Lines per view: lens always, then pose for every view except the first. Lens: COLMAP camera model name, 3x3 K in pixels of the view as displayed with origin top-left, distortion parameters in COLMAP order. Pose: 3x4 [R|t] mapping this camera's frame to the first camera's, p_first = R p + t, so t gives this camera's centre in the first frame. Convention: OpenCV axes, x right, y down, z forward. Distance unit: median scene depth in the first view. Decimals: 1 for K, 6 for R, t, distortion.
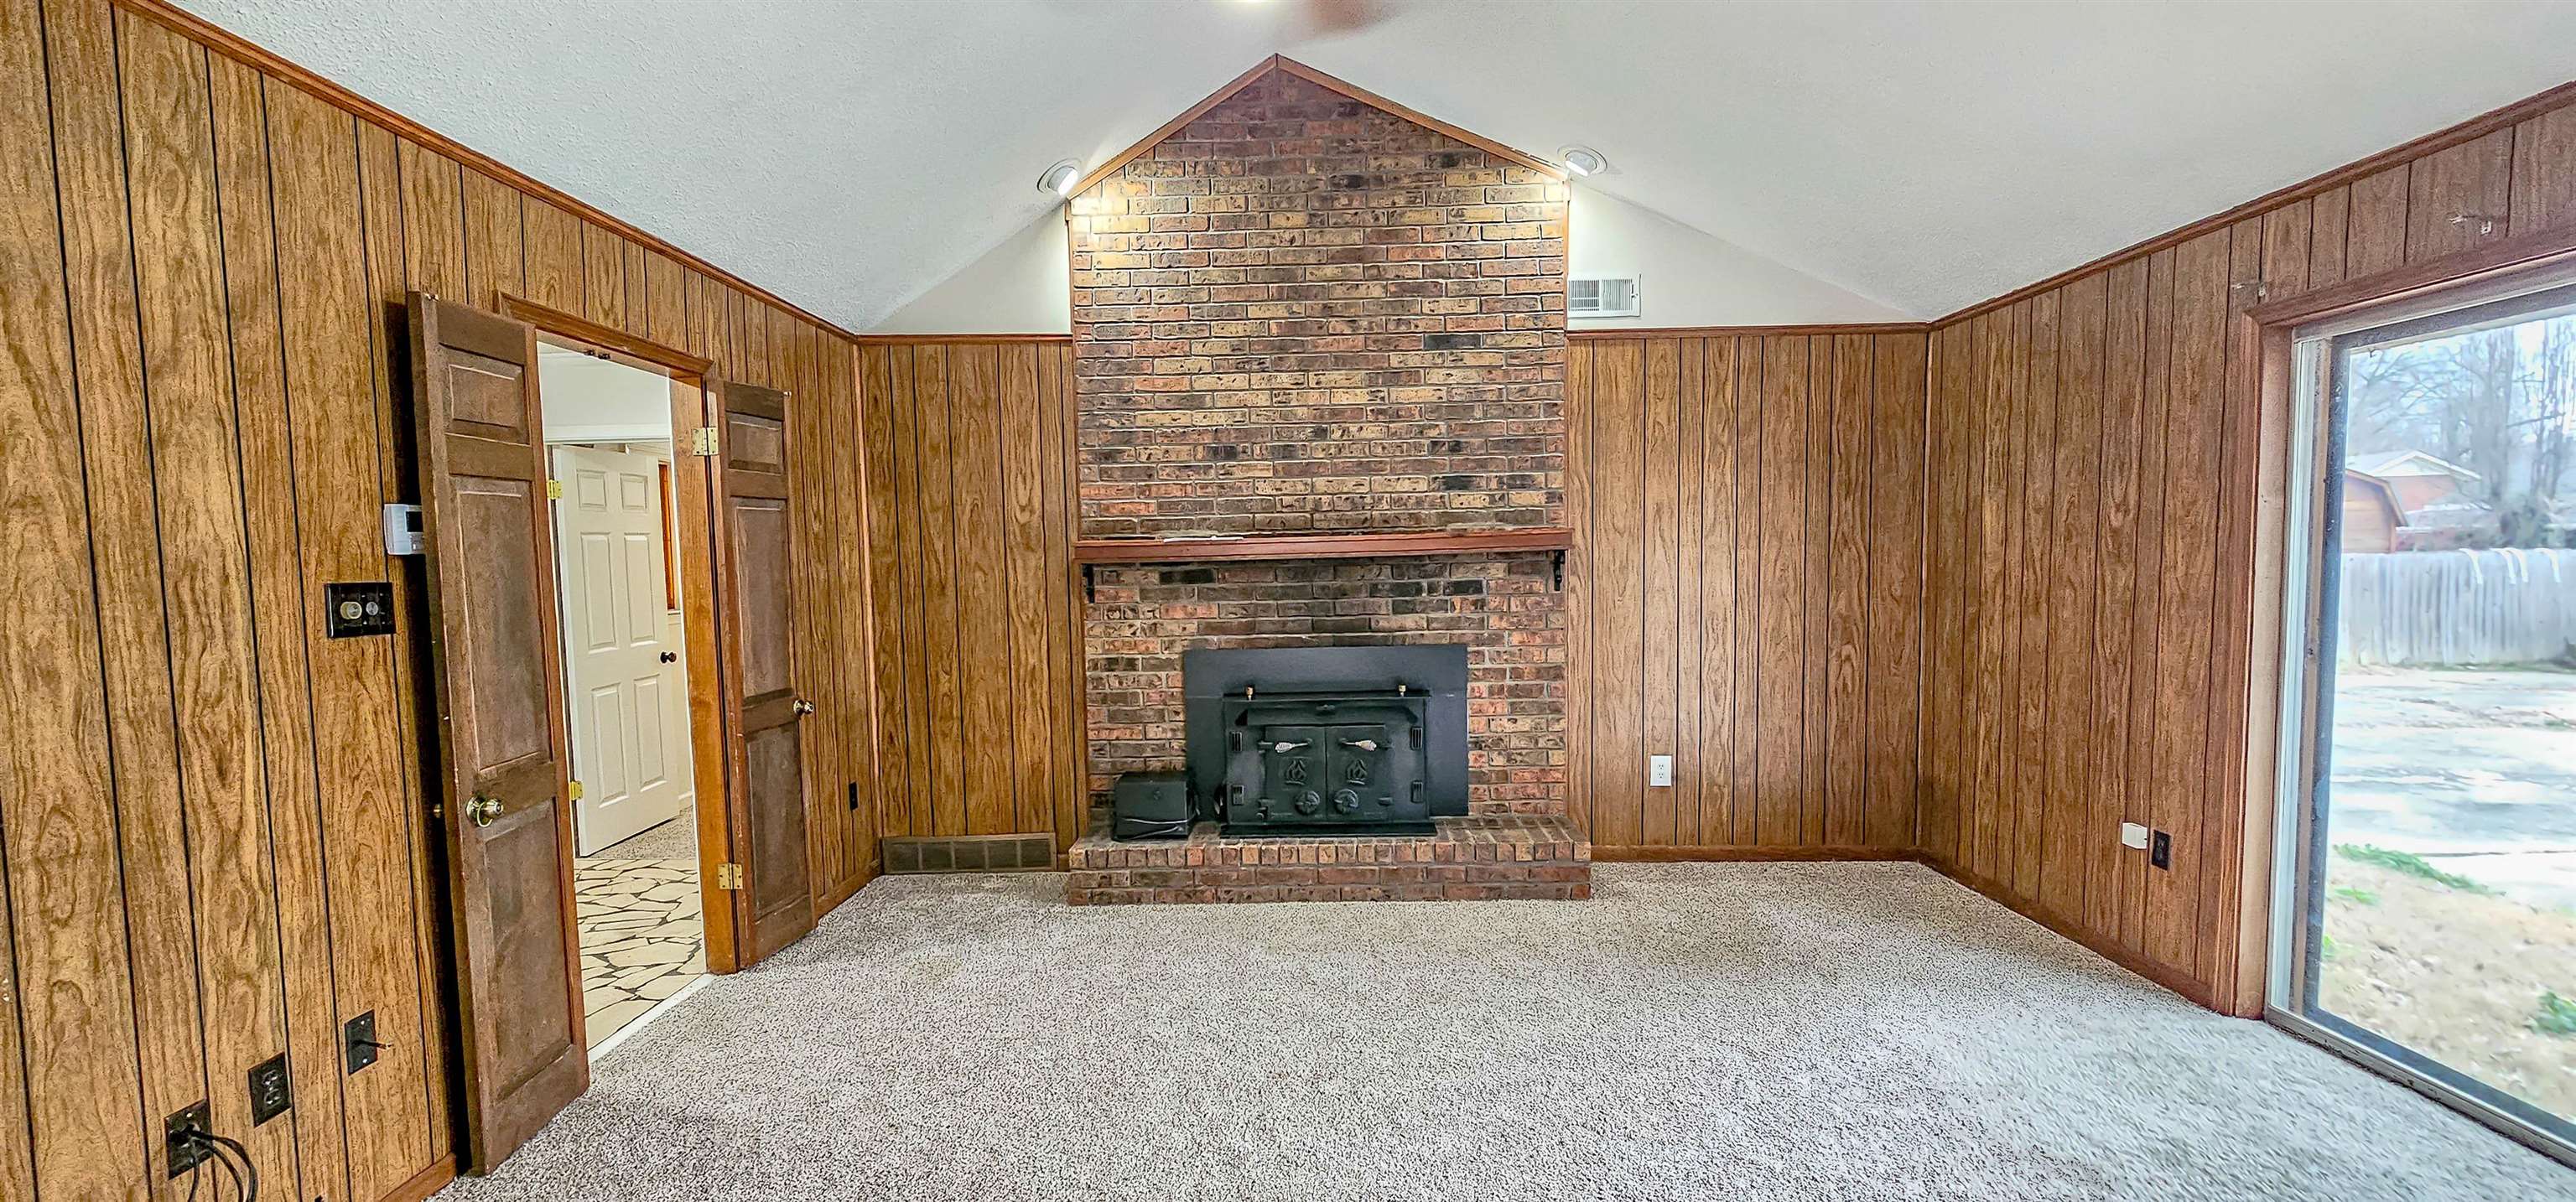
lens RADIAL K [[1053.9, 0, 1295.2], [0, 1053.9, 615.2], [0, 0, 1]] dist [-0.002202, -0.000332]
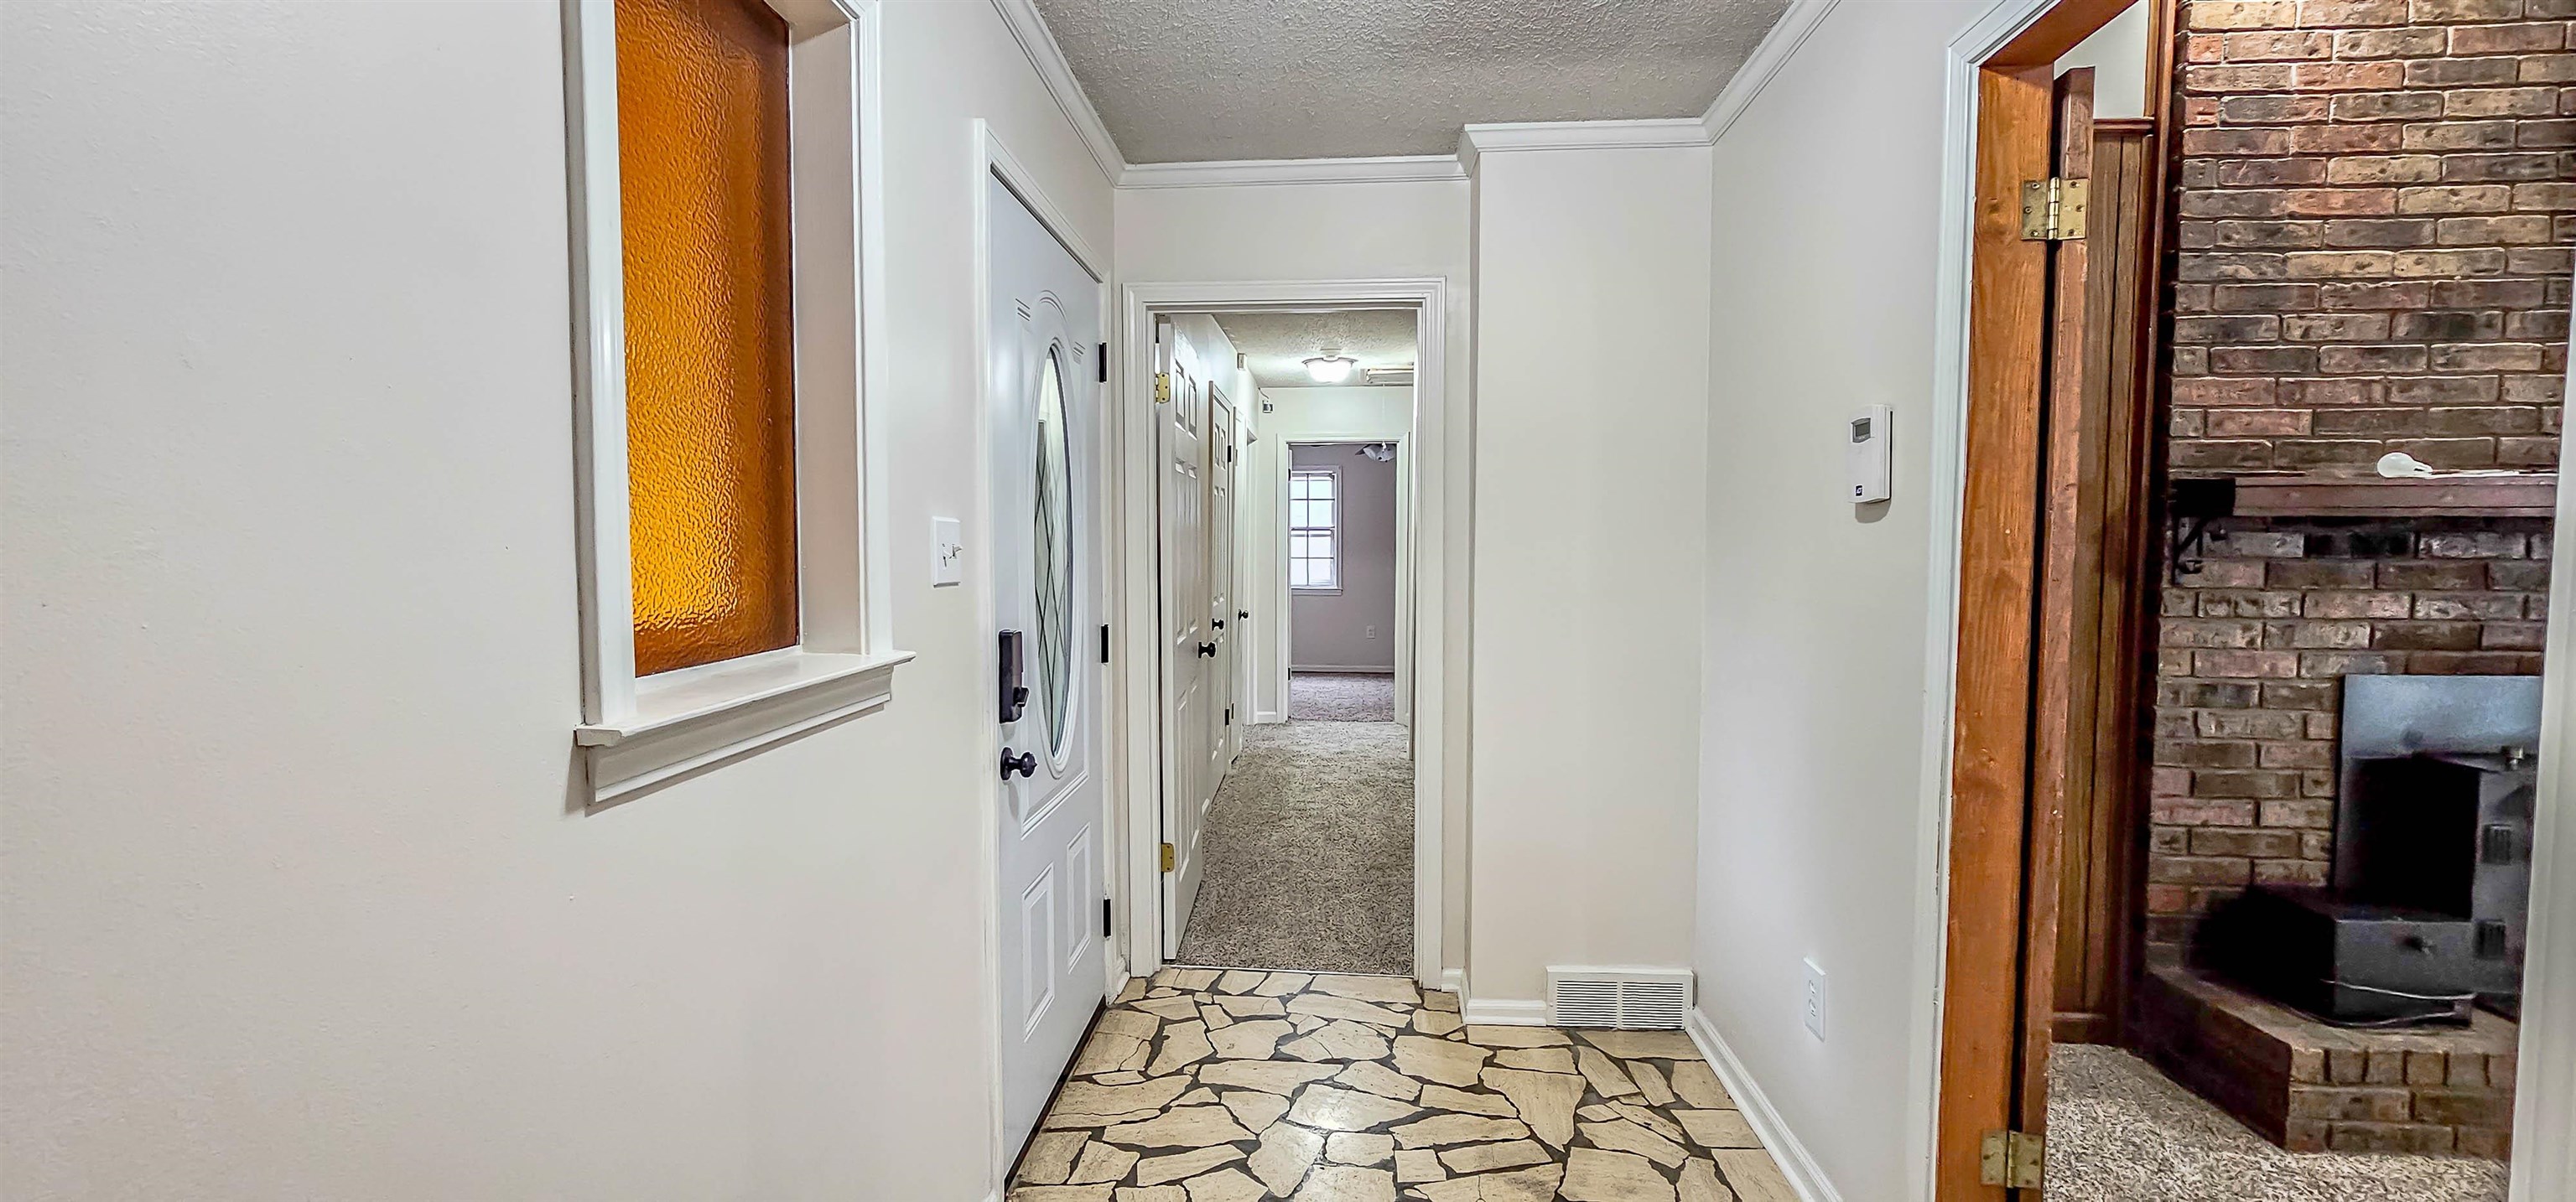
lens RADIAL K [[1053.9, 0, 1283.5], [0, 1053.9, 600.5], [0, 0, 1]] dist [-0.002202, -0.000332]
pose [[0.998313, 0.024691, -0.052546, -0.656480], [-0.024702, 0.999695, 0.000449, 0.007350], [0.052541, 0.000850, 0.998618, 0.407788]]
